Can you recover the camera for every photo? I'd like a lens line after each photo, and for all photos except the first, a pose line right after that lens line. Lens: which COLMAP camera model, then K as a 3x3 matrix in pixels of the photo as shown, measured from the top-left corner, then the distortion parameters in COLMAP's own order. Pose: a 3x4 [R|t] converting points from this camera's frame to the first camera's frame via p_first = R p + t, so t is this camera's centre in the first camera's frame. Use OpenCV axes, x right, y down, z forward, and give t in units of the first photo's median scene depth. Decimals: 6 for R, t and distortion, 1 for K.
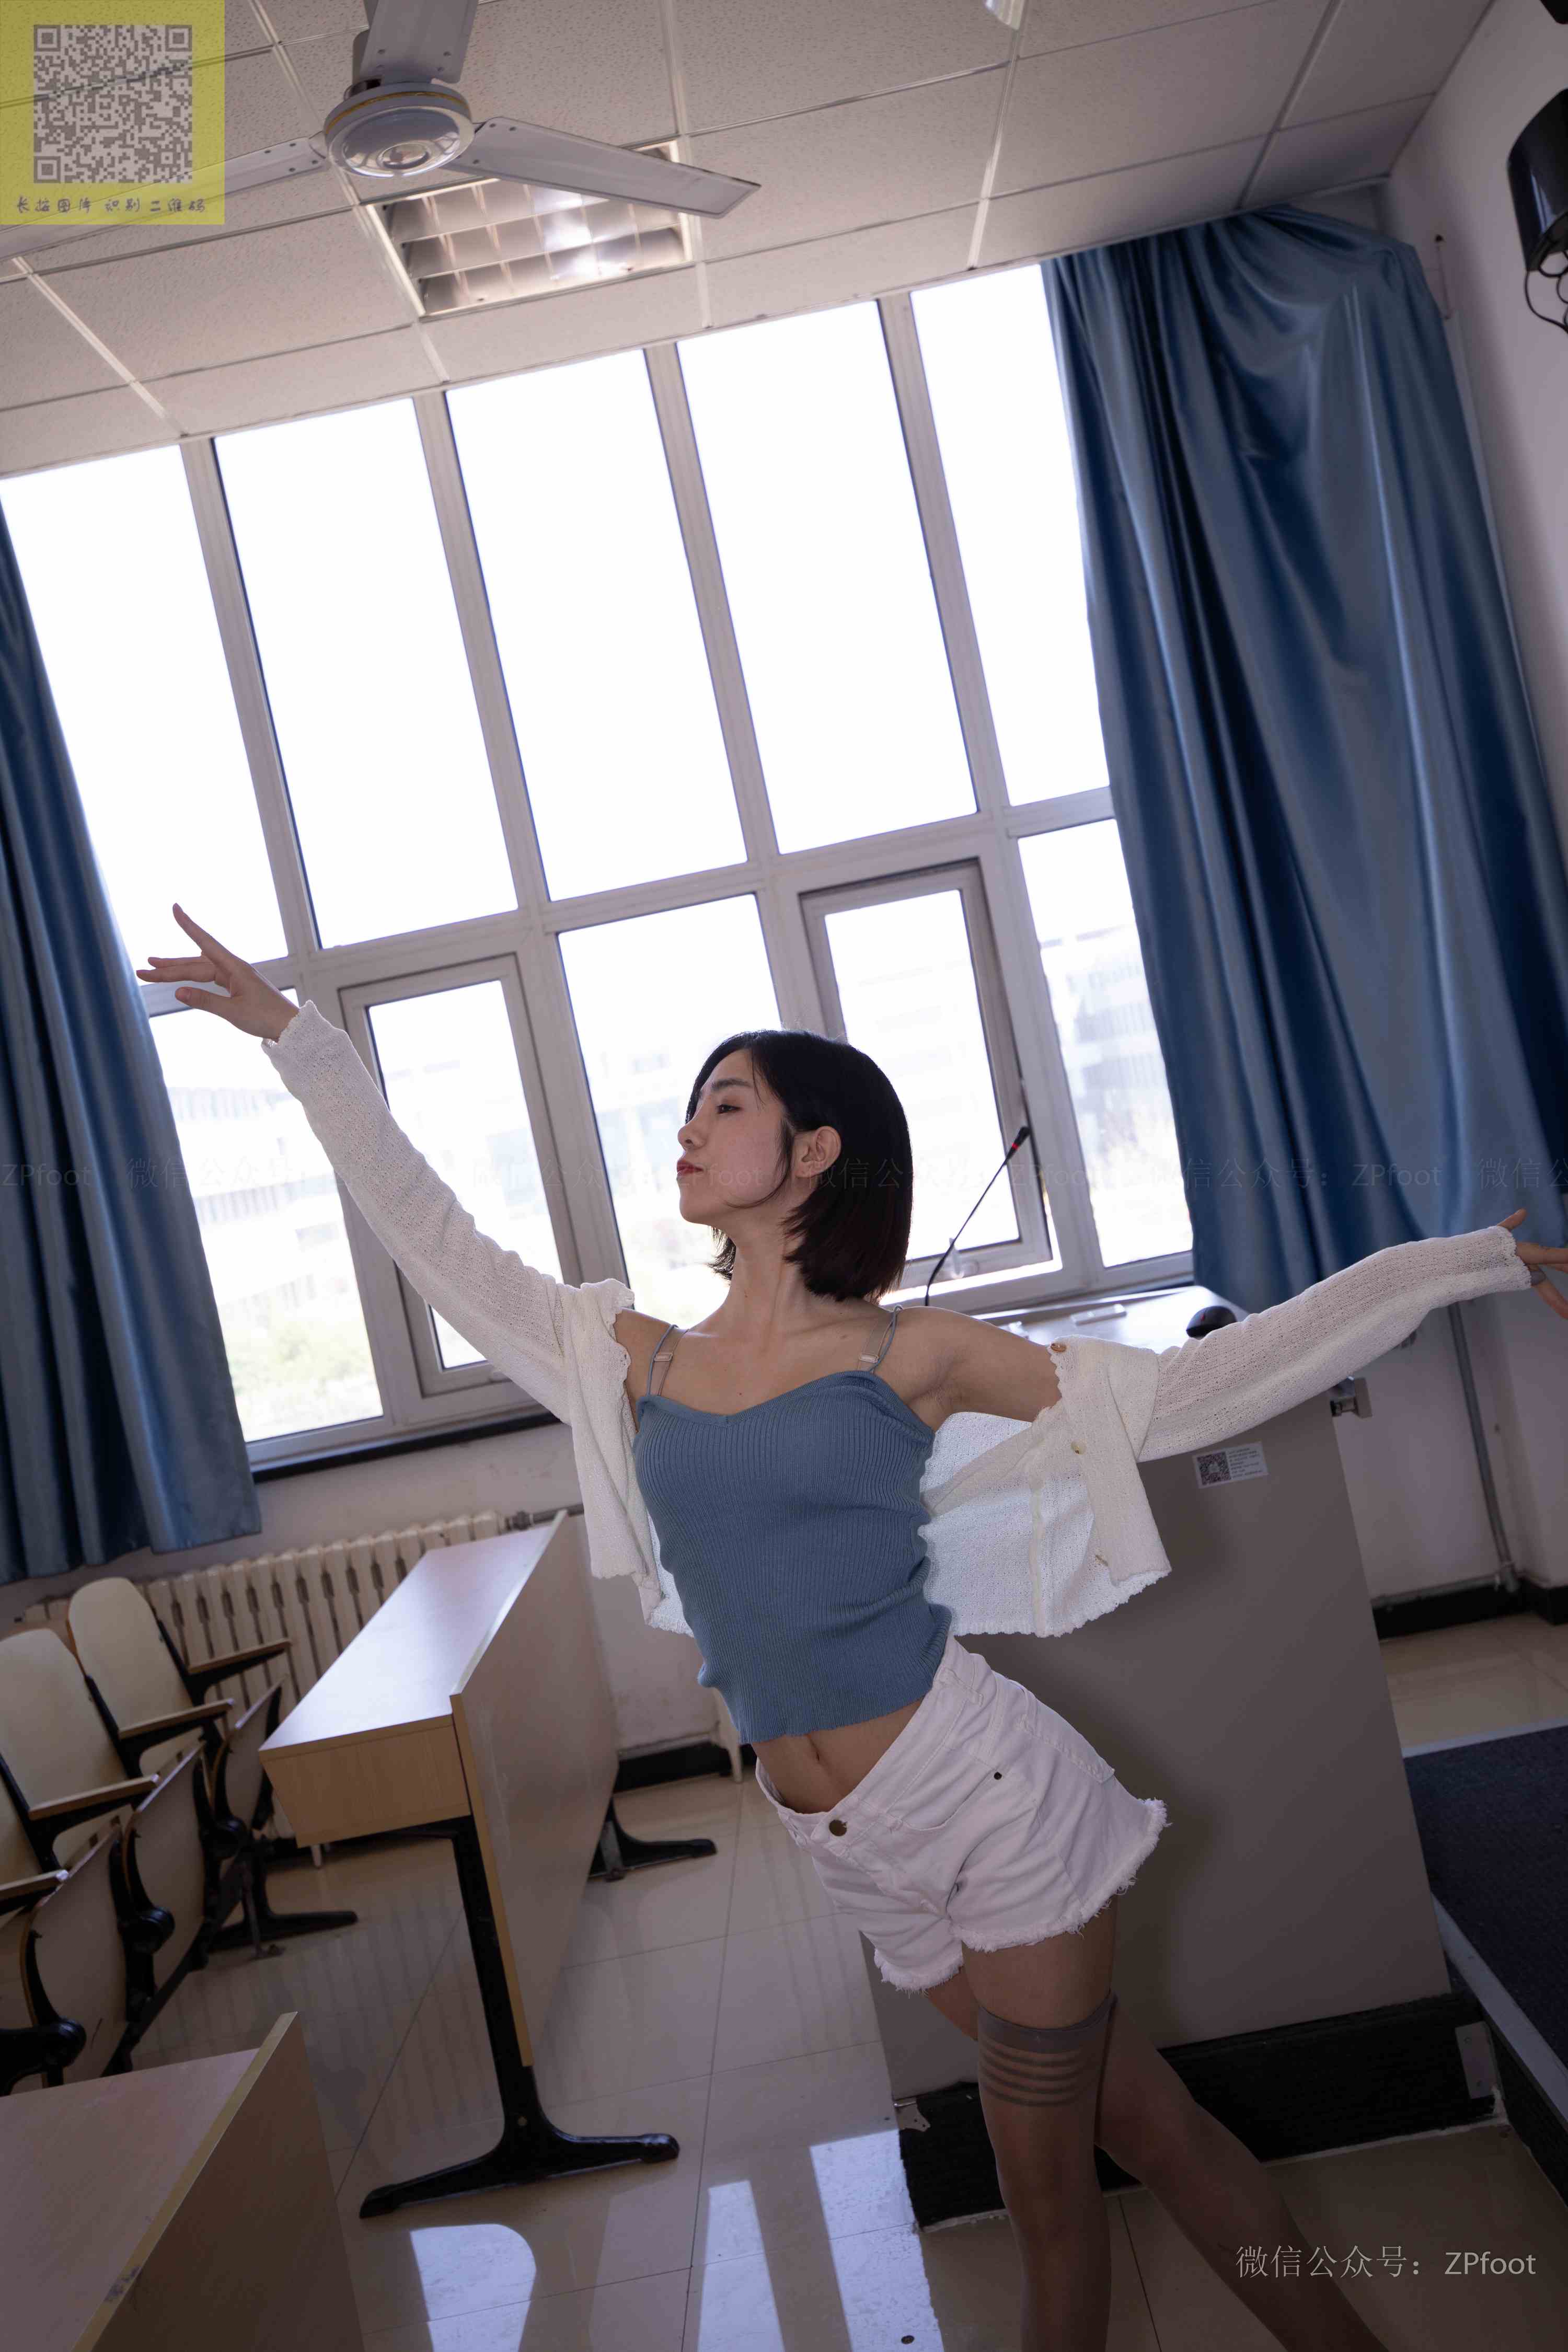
lens RADIAL K [[2217.1, 0, 778.4], [0, 2217.1, 1154.3], [0, 0, 1]] dist [0.034592, 0.008373]
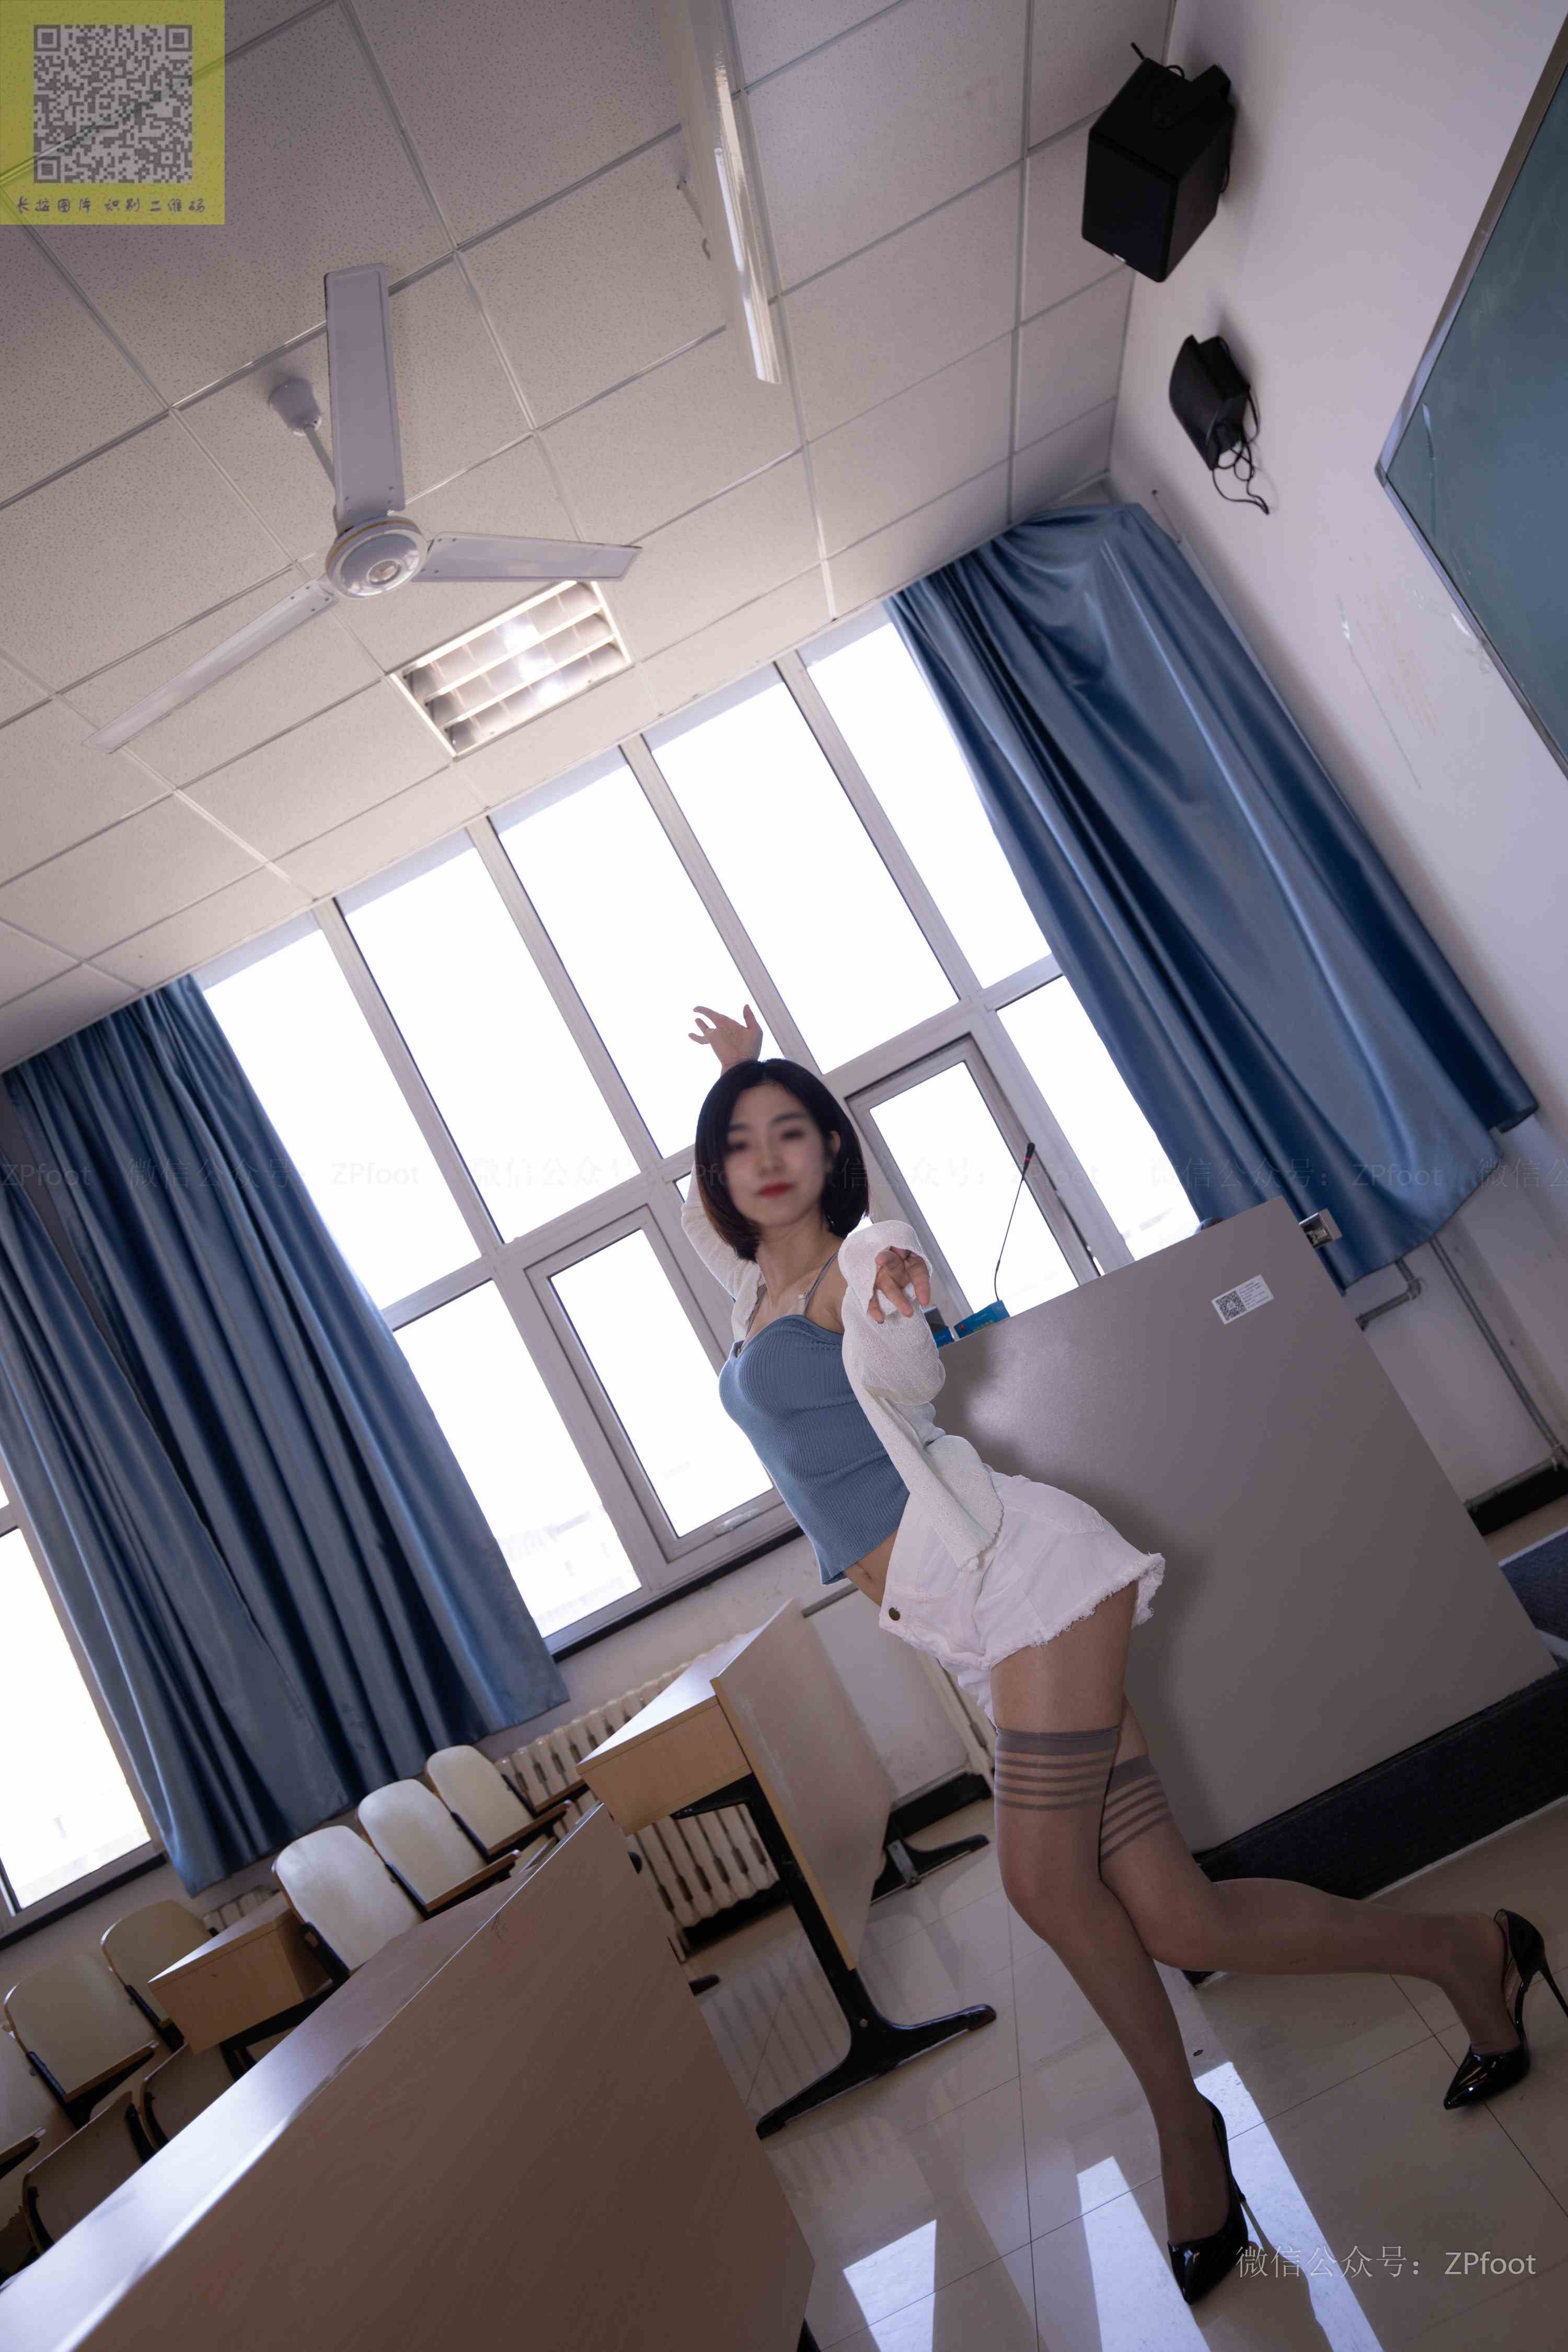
lens RADIAL K [[1783.8, 0, 791.7], [0, 1783.8, 1169.6], [0, 0, 1]] dist [0.011129, 0.002155]
pose [[0.958272, -0.282559, -0.043311, 0.014229], [0.270258, 0.944882, -0.184818, 0.116850], [0.093146, 0.165401, 0.981818, -0.018655]]
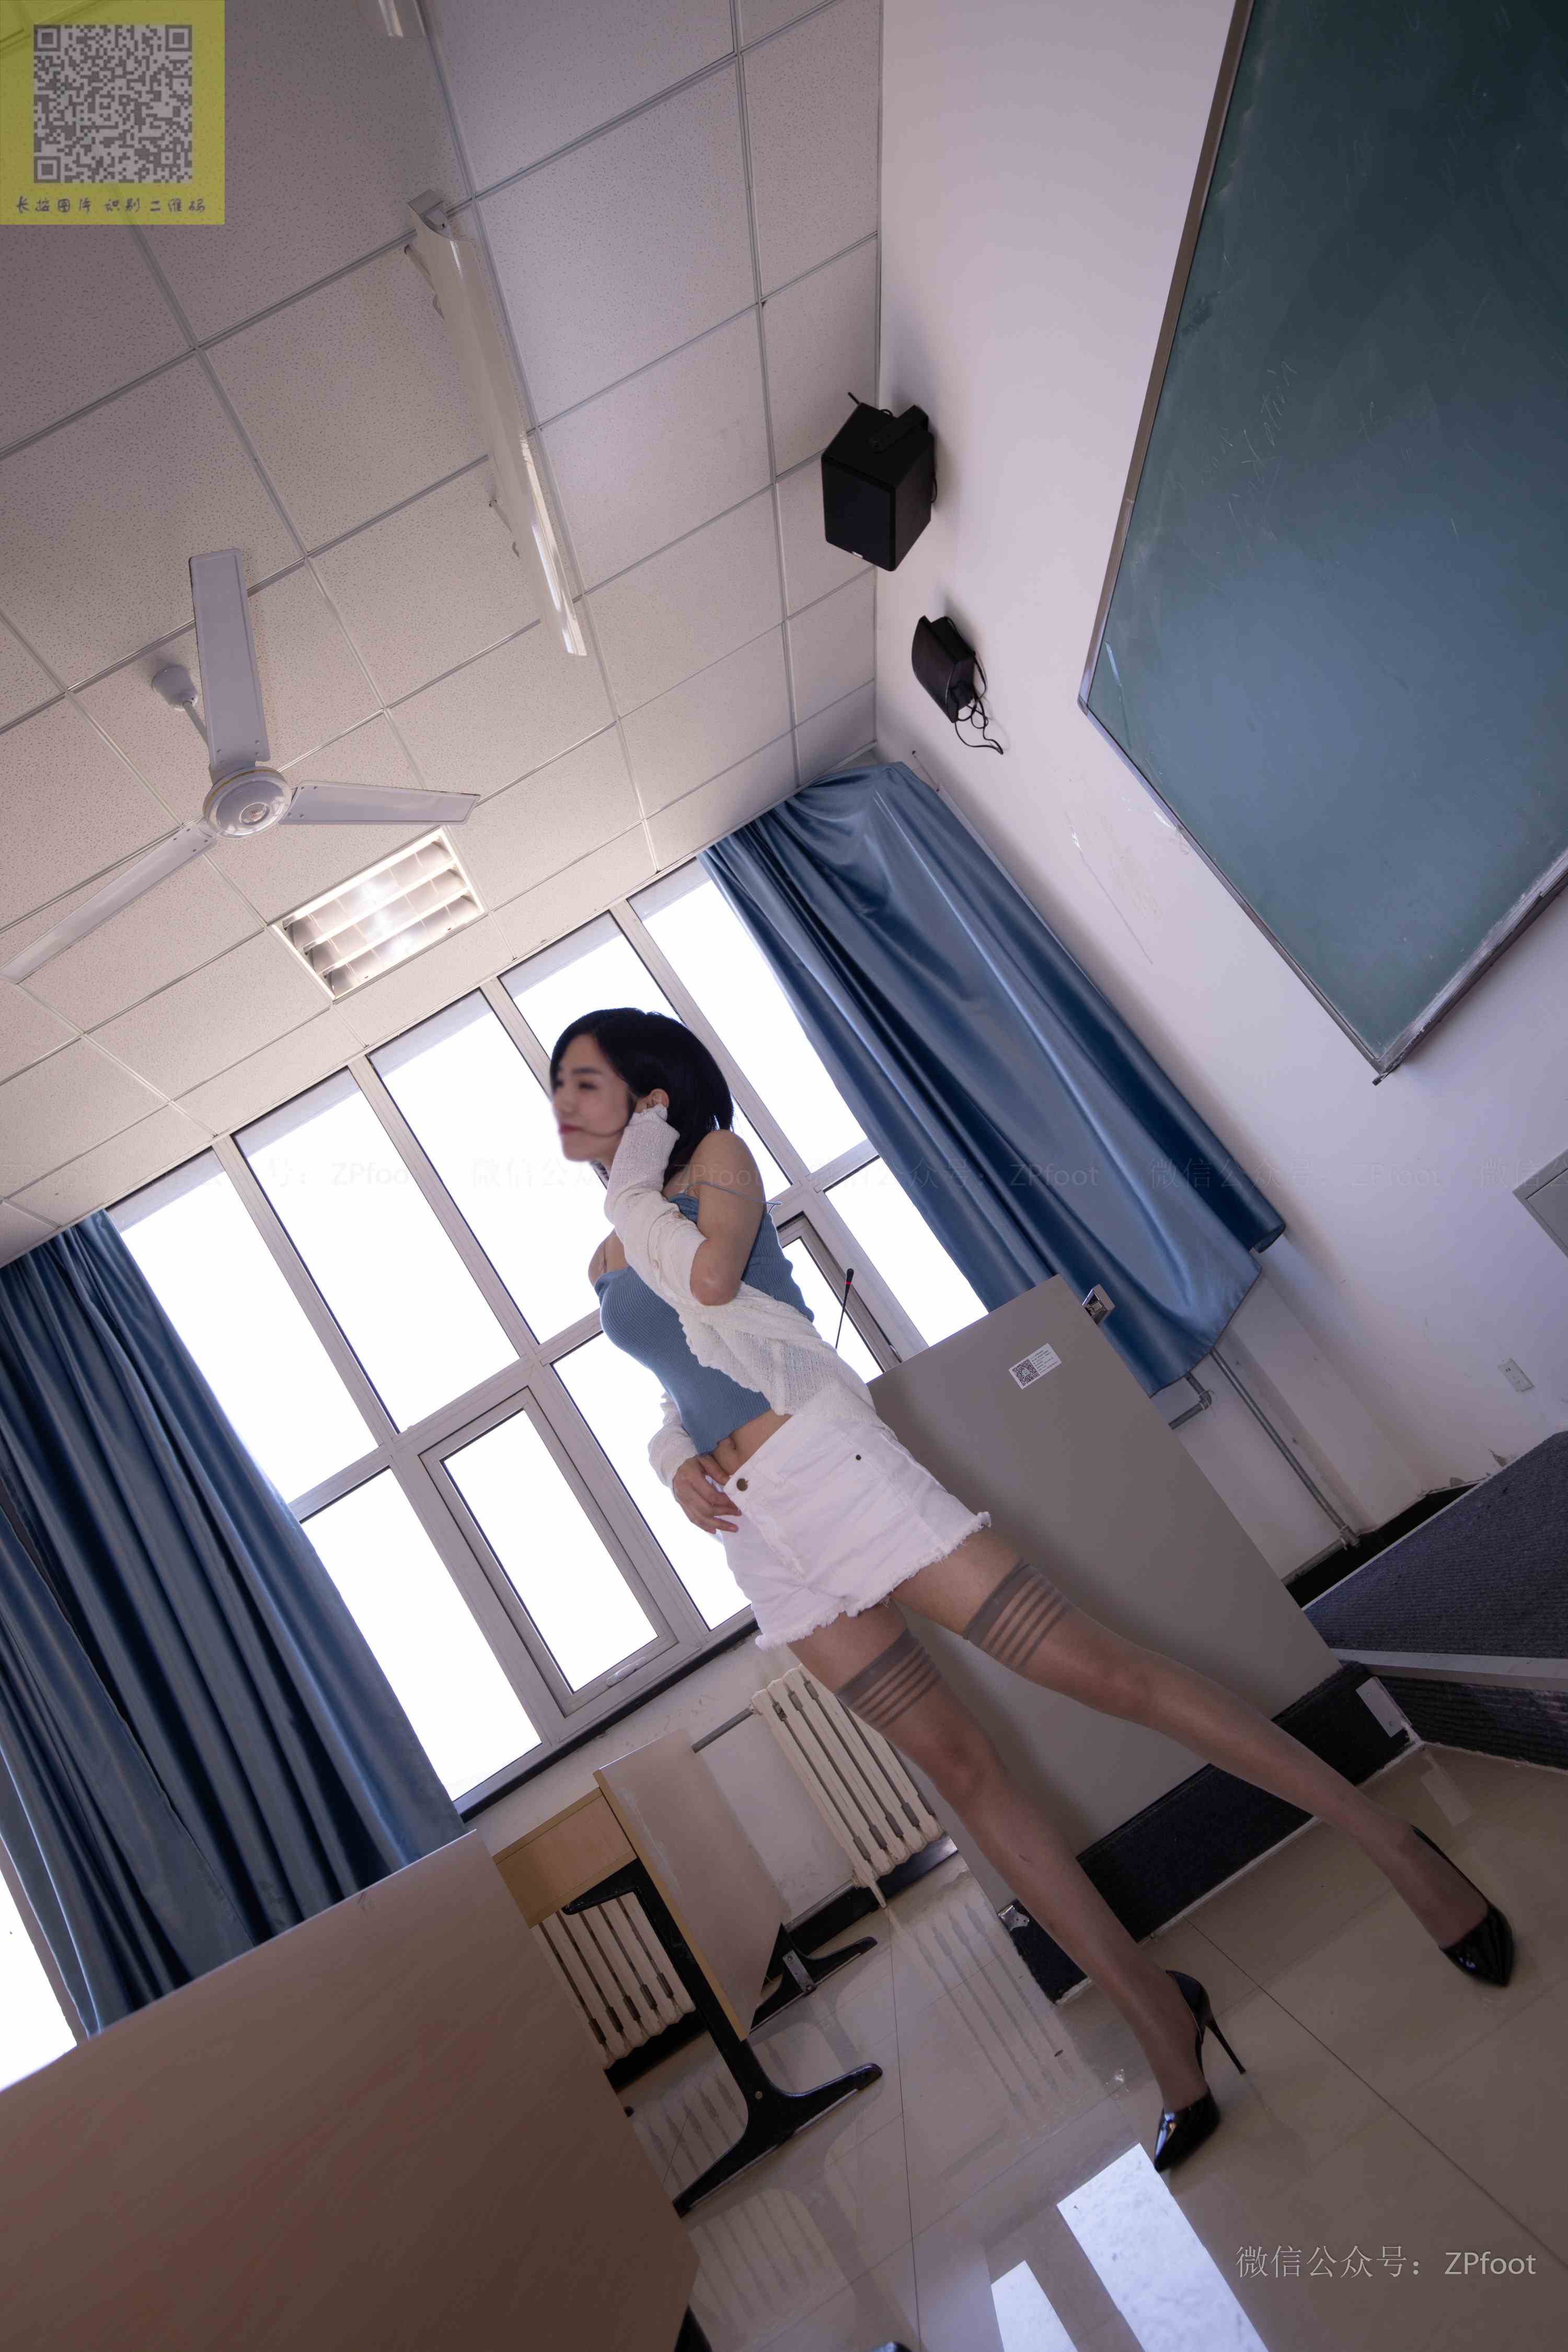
lens RADIAL K [[1584.5, 0, 780.5], [0, 1584.5, 1159.4], [0, 0, 1]] dist [0.000669, 0.004051]
pose [[0.932749, -0.353426, 0.071199, 0.014668], [0.357463, 0.880922, -0.310155, 0.174727], [0.046896, 0.314747, 0.948016, -0.014898]]
